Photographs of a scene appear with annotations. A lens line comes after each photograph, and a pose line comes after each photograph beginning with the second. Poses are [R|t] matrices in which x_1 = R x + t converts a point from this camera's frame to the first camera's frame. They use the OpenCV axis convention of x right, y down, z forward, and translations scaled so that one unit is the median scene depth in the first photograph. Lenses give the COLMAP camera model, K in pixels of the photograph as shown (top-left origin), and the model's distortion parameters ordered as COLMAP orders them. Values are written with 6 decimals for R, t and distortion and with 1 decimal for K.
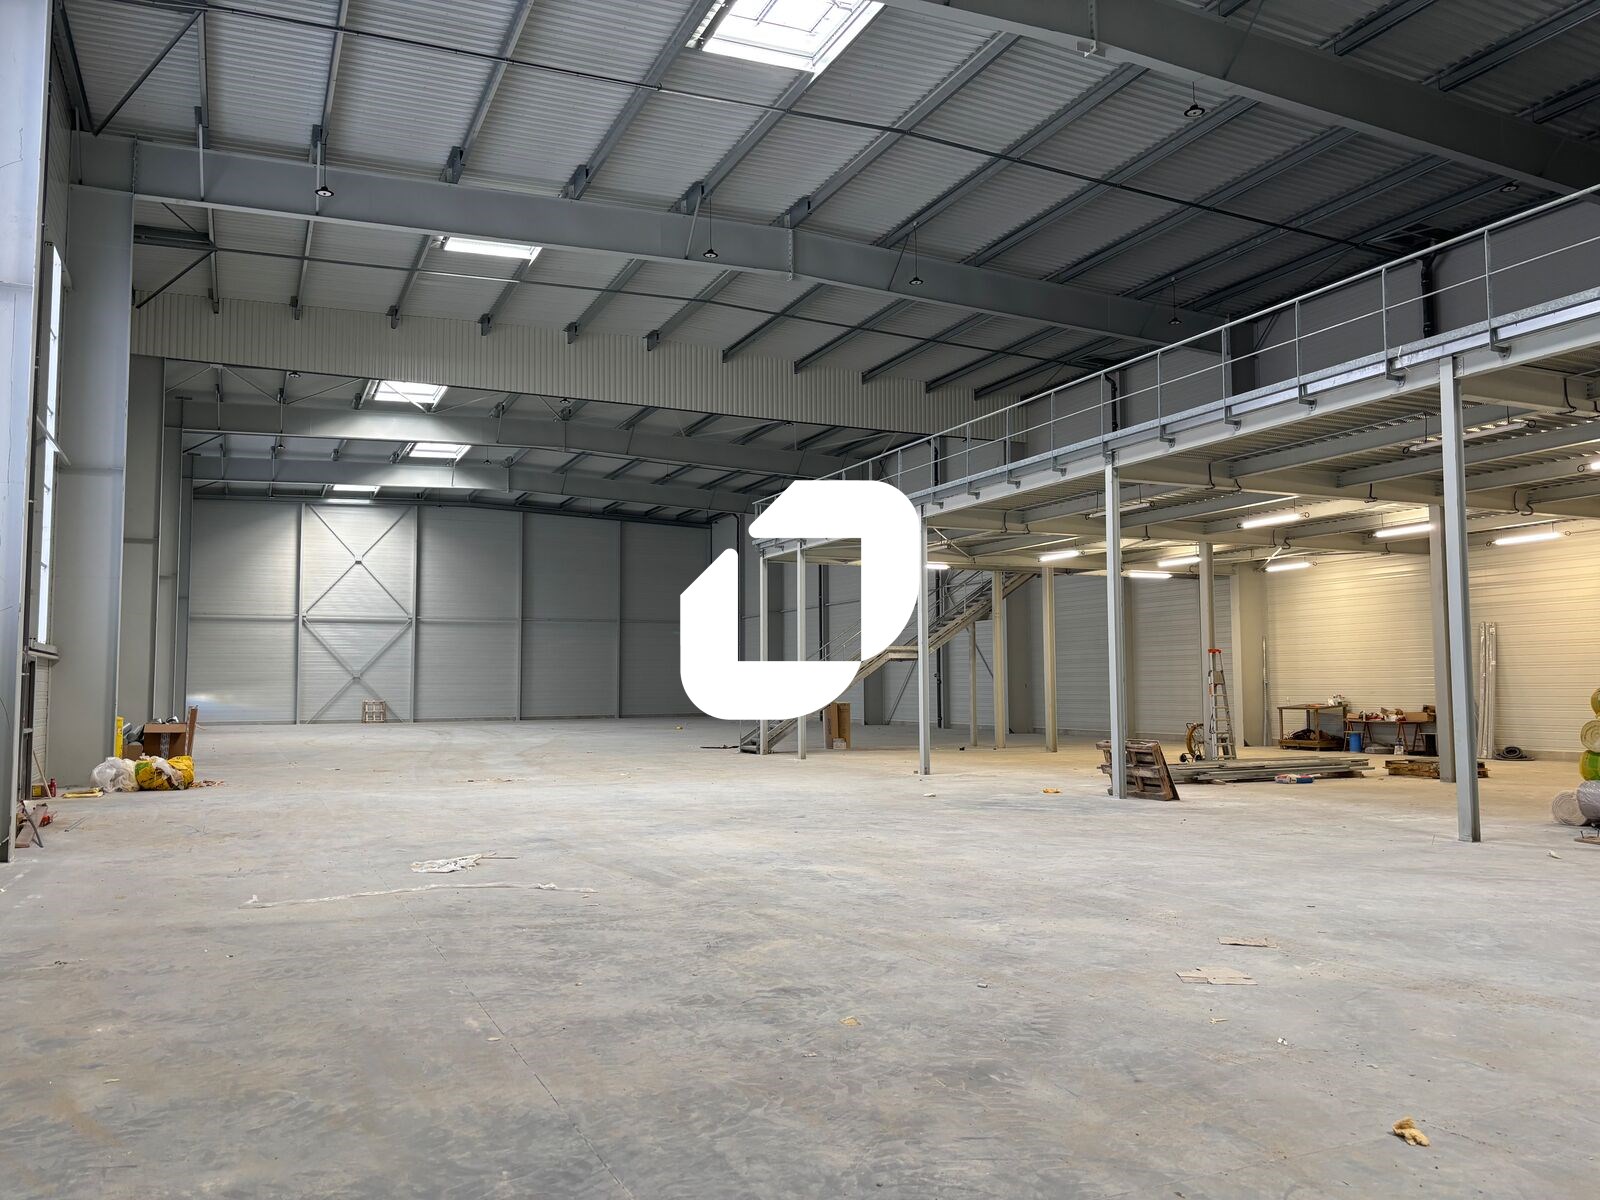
lens RADIAL K [[1205.4, 0, 798.9], [0, 1205.4, 599.8], [0, 0, 1]] dist [0.055850, -0.056362]
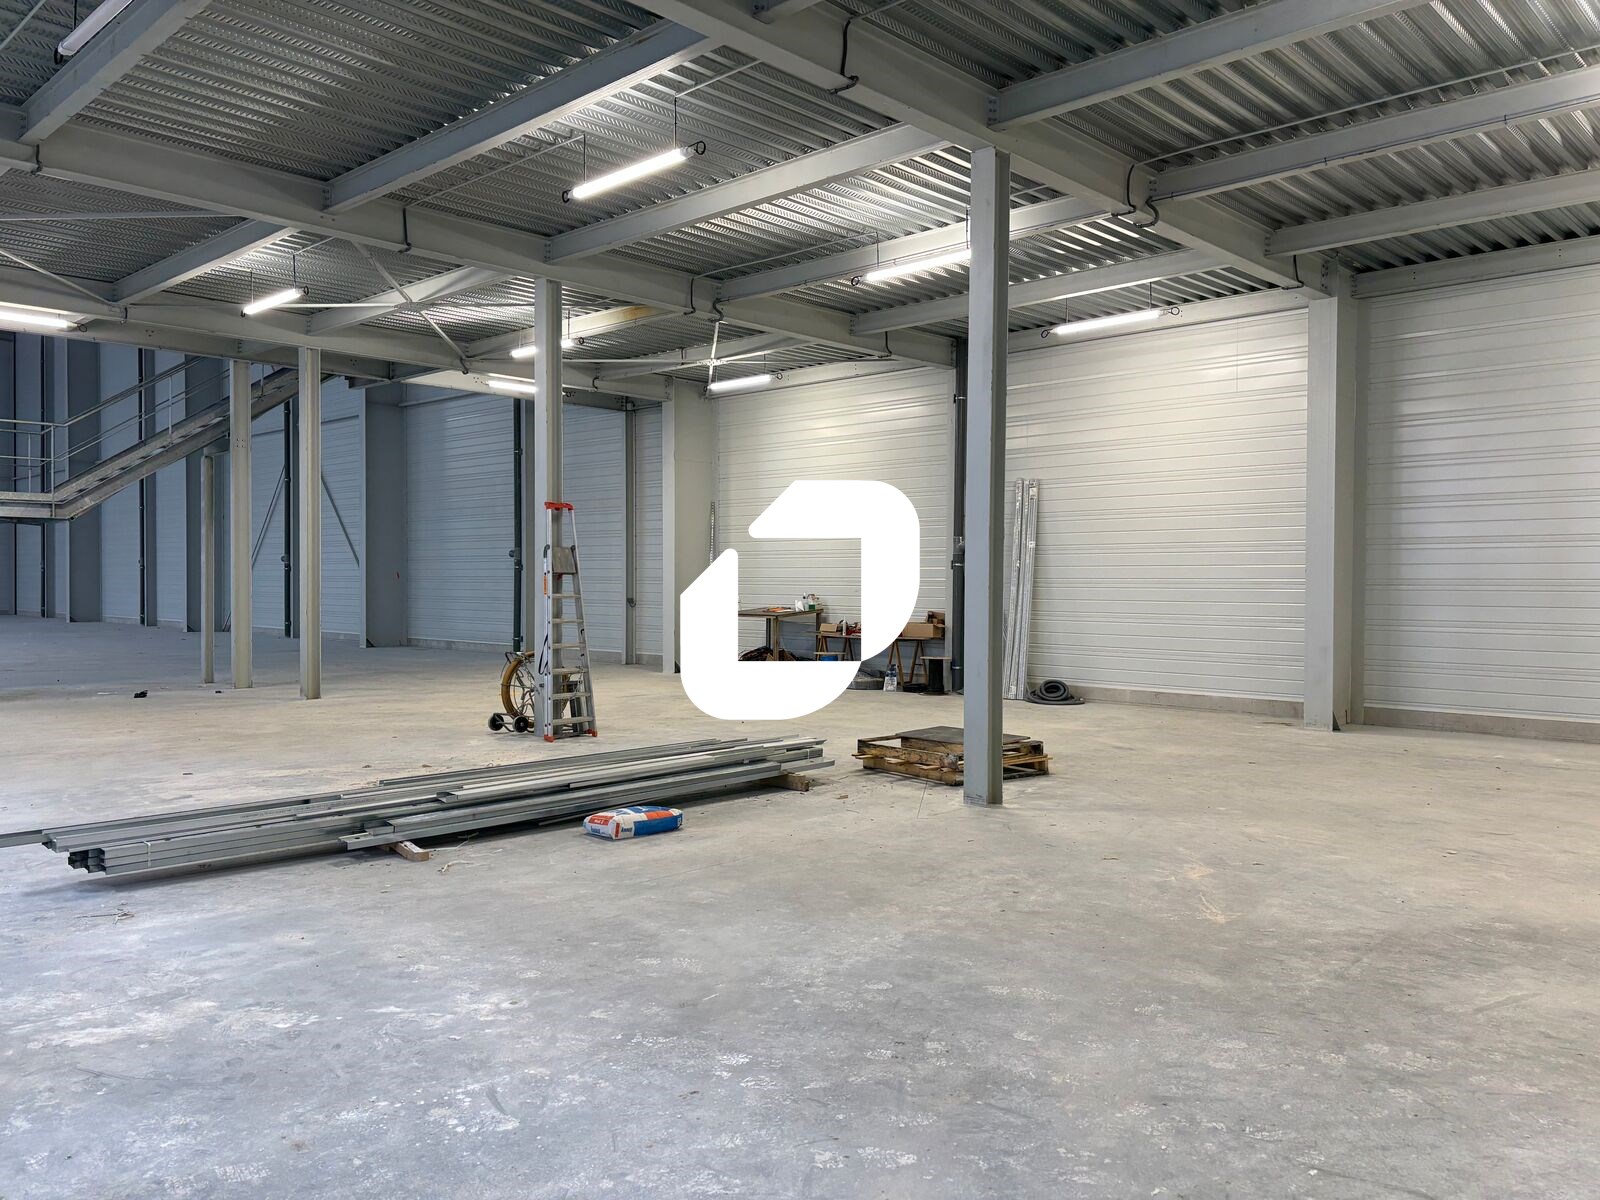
lens RADIAL K [[1205.4, 0, 804.8], [0, 1205.4, 598.2], [0, 0, 1]] dist [0.055850, -0.056362]
pose [[0.929313, 0.005048, 0.369259, 0.234843], [-0.037424, 0.996046, 0.080568, 0.033353], [-0.367393, -0.088692, 0.925827, 0.470682]]
